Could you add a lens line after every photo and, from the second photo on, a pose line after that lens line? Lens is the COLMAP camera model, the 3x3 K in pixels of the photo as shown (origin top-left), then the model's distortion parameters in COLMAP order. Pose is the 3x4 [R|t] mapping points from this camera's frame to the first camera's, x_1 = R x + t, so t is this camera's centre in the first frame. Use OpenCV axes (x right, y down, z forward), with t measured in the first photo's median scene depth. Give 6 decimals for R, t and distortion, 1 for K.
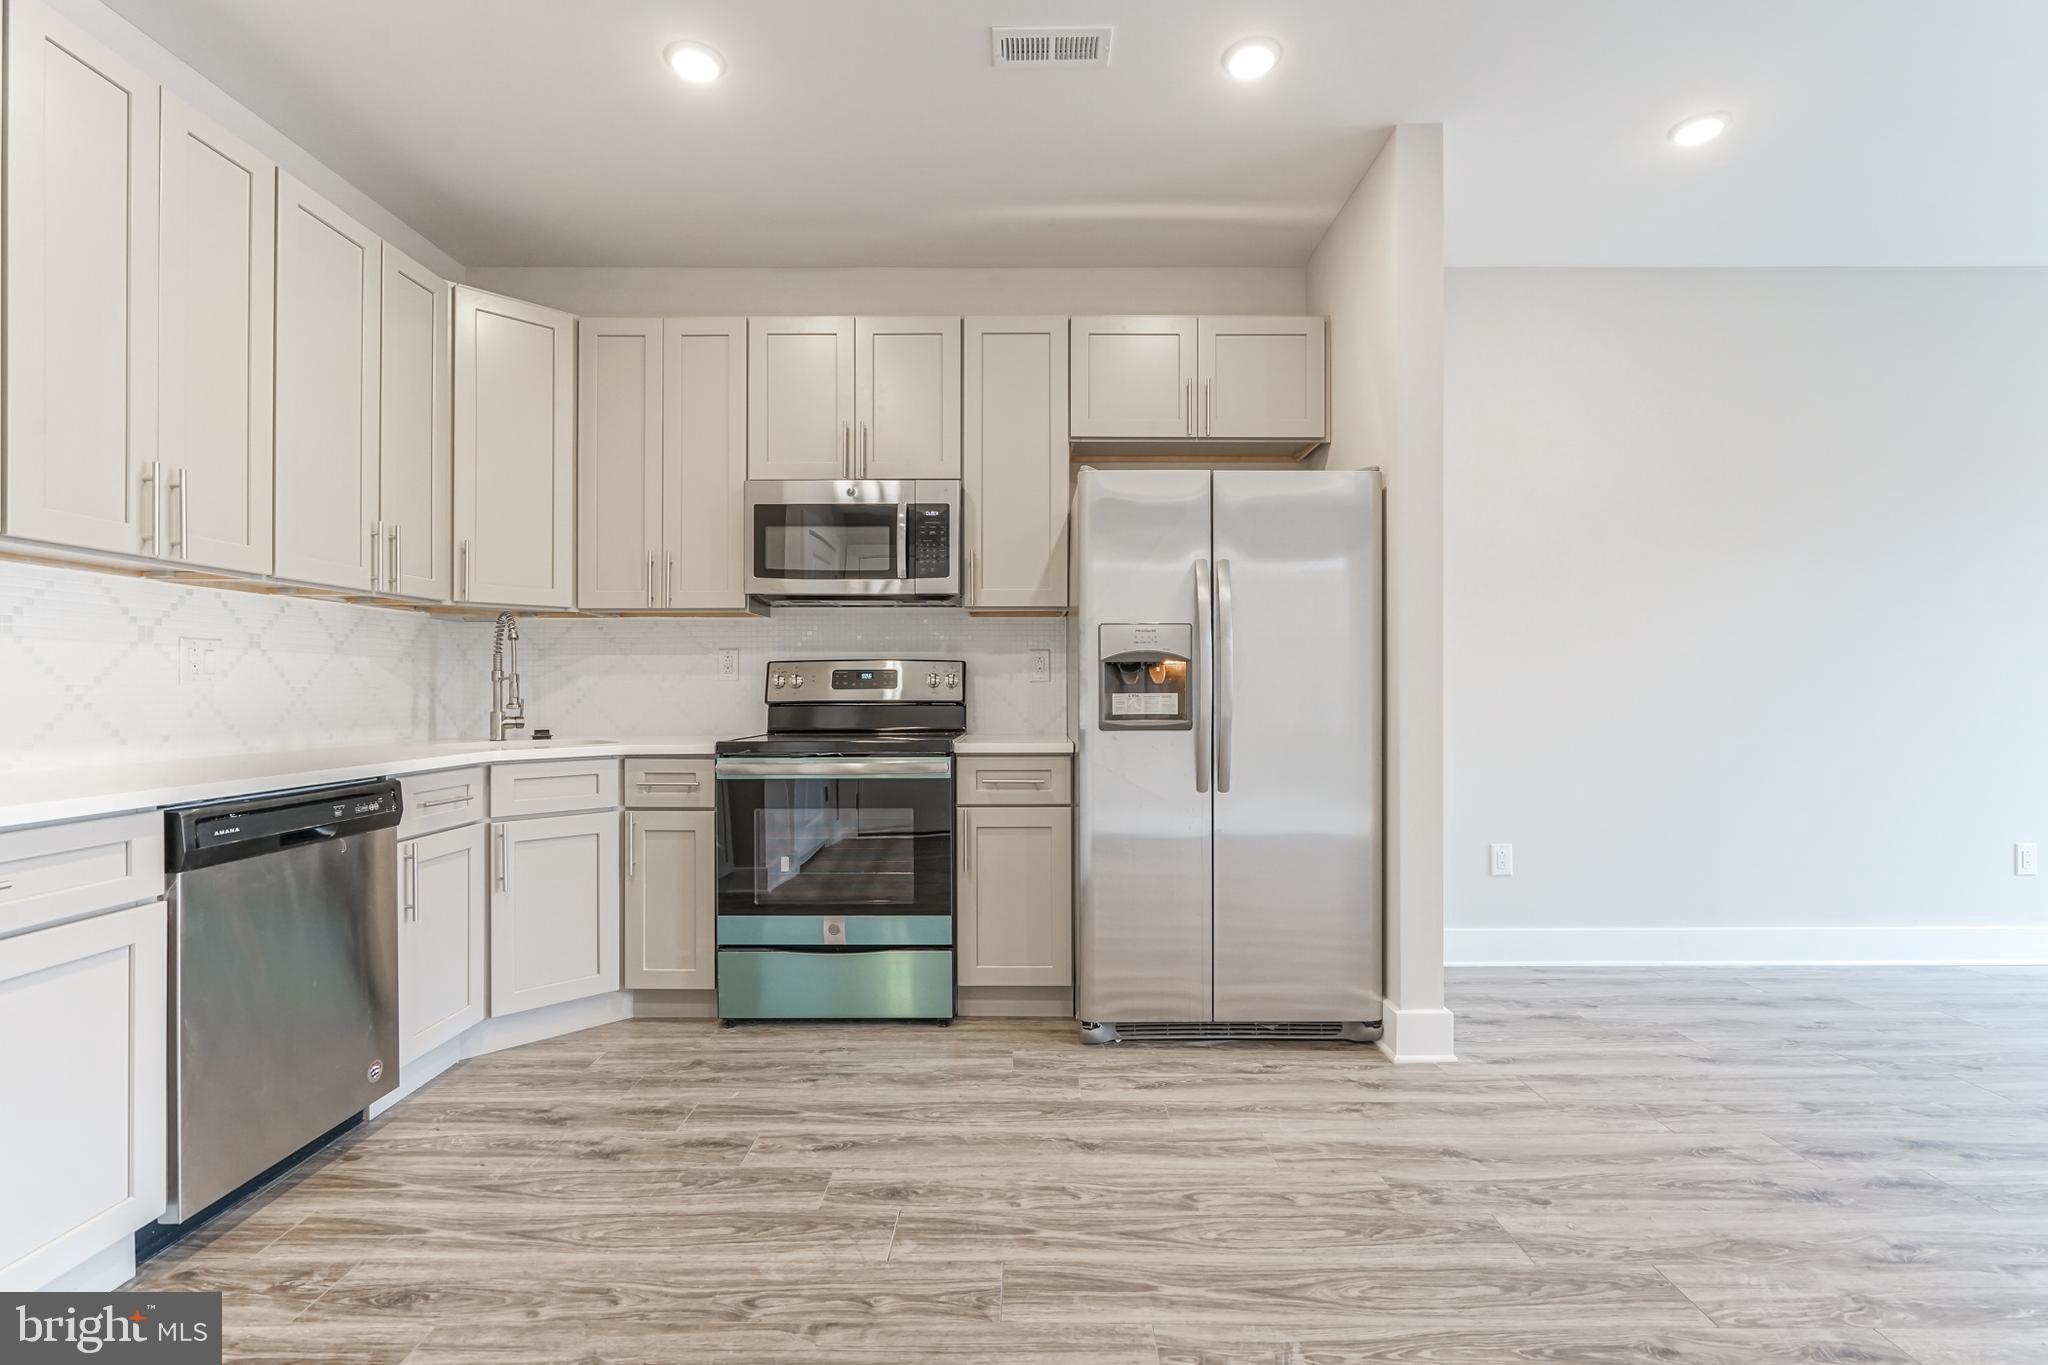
lens RADIAL K [[930.6, 0, 1024.6], [0, 930.6, 678.4], [0, 0, 1]] dist [-0.006865, 0.001645]
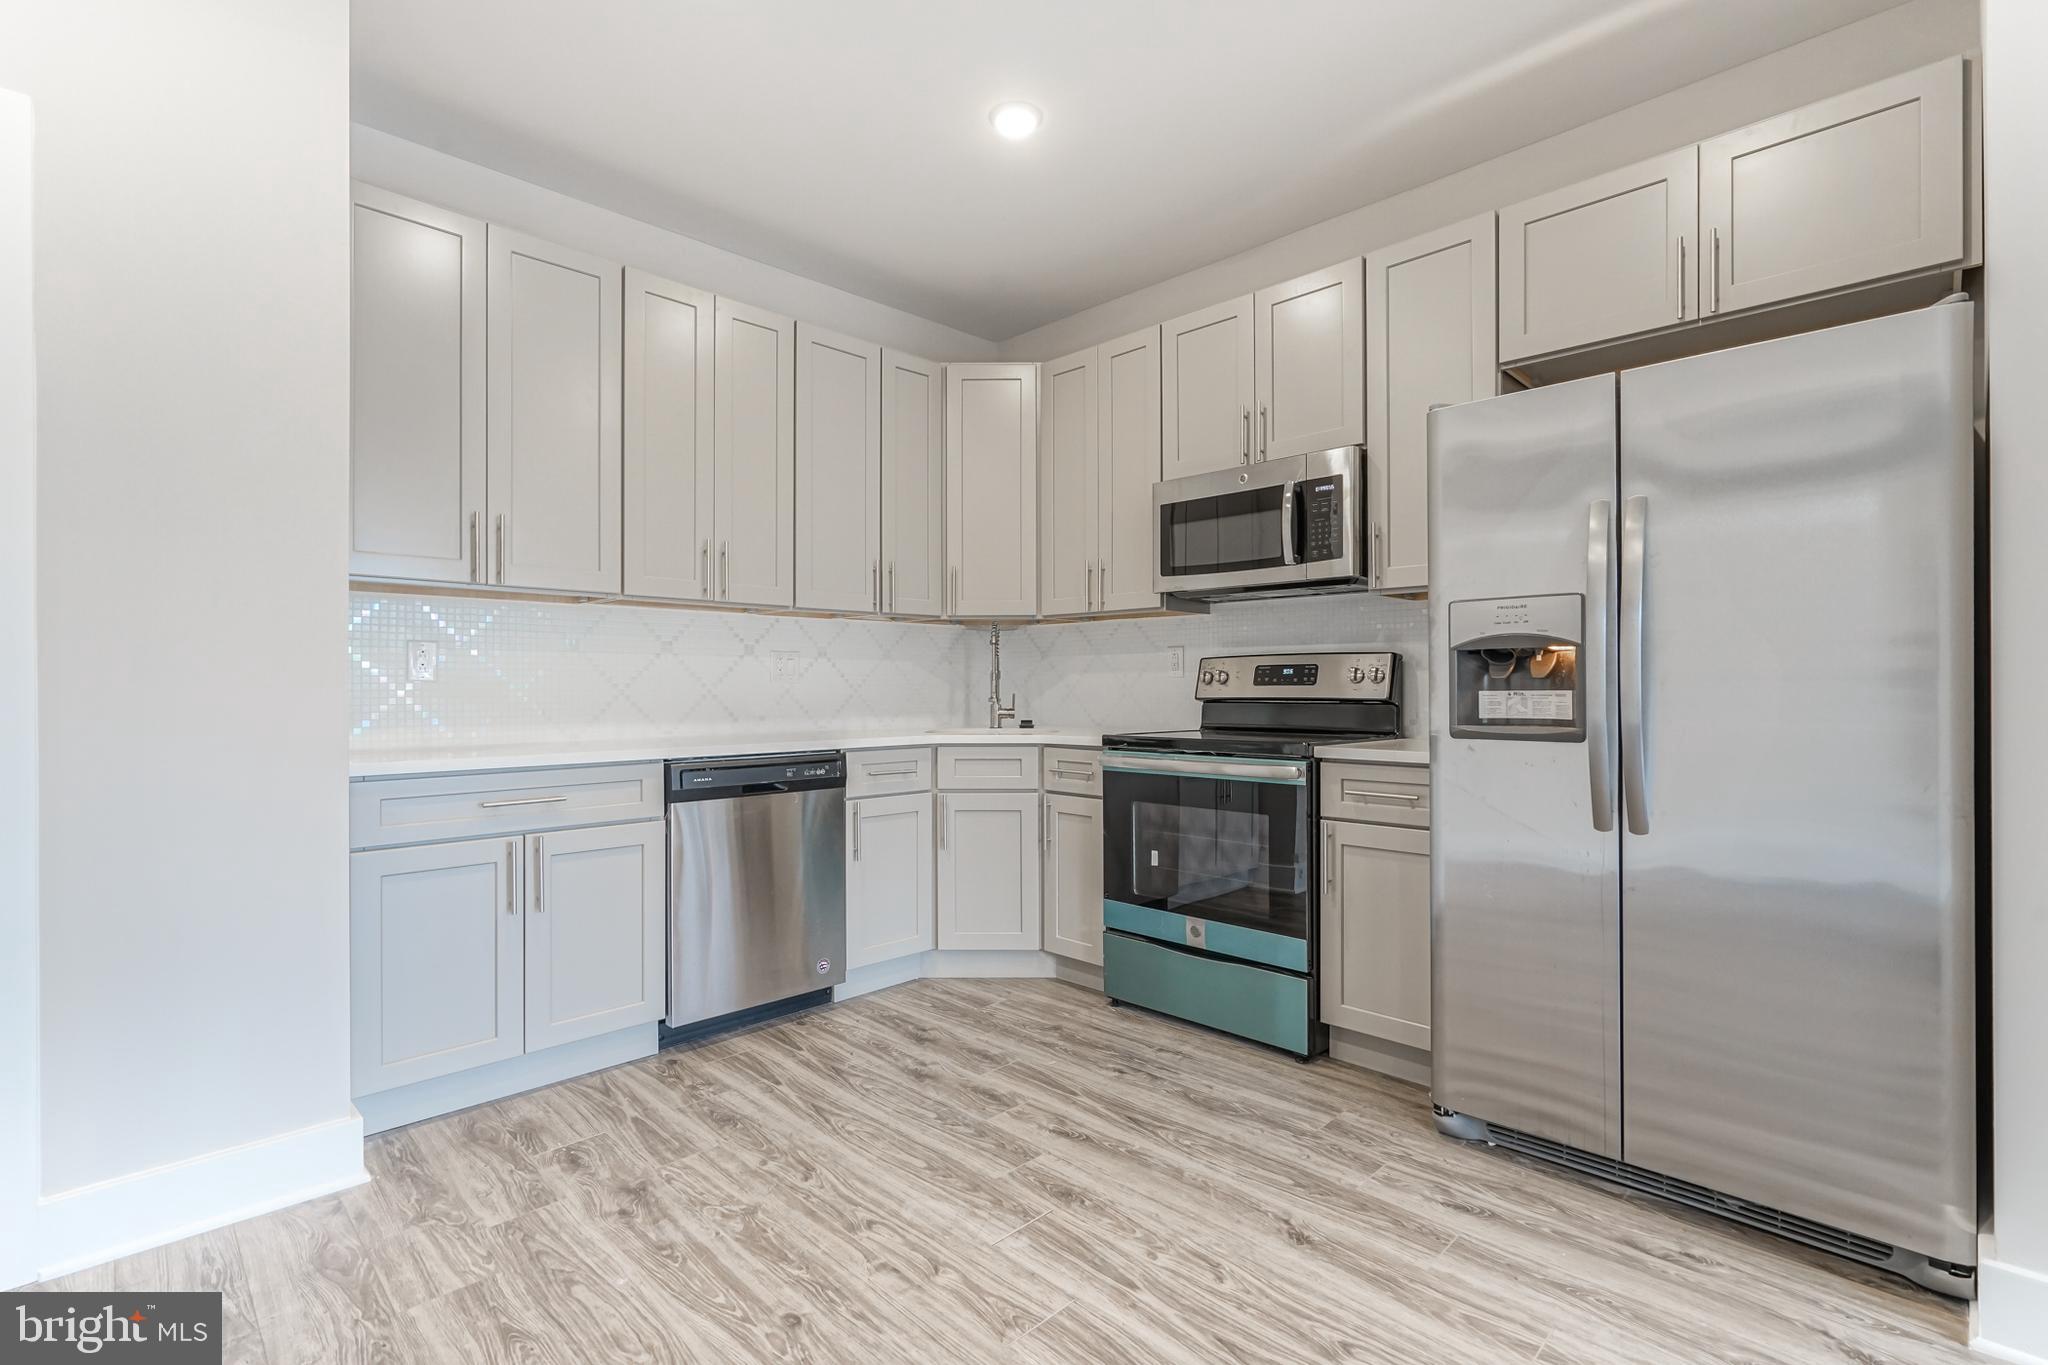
lens RADIAL K [[930.6, 0, 1024.6], [0, 930.6, 678.4], [0, 0, 1]] dist [-0.006865, 0.001645]
pose [[0.707514, -0.006370, -0.706670, 0.389142], [0.008463, 0.999964, -0.000540, 0.003577], [0.706648, -0.005598, 0.707543, 0.198916]]
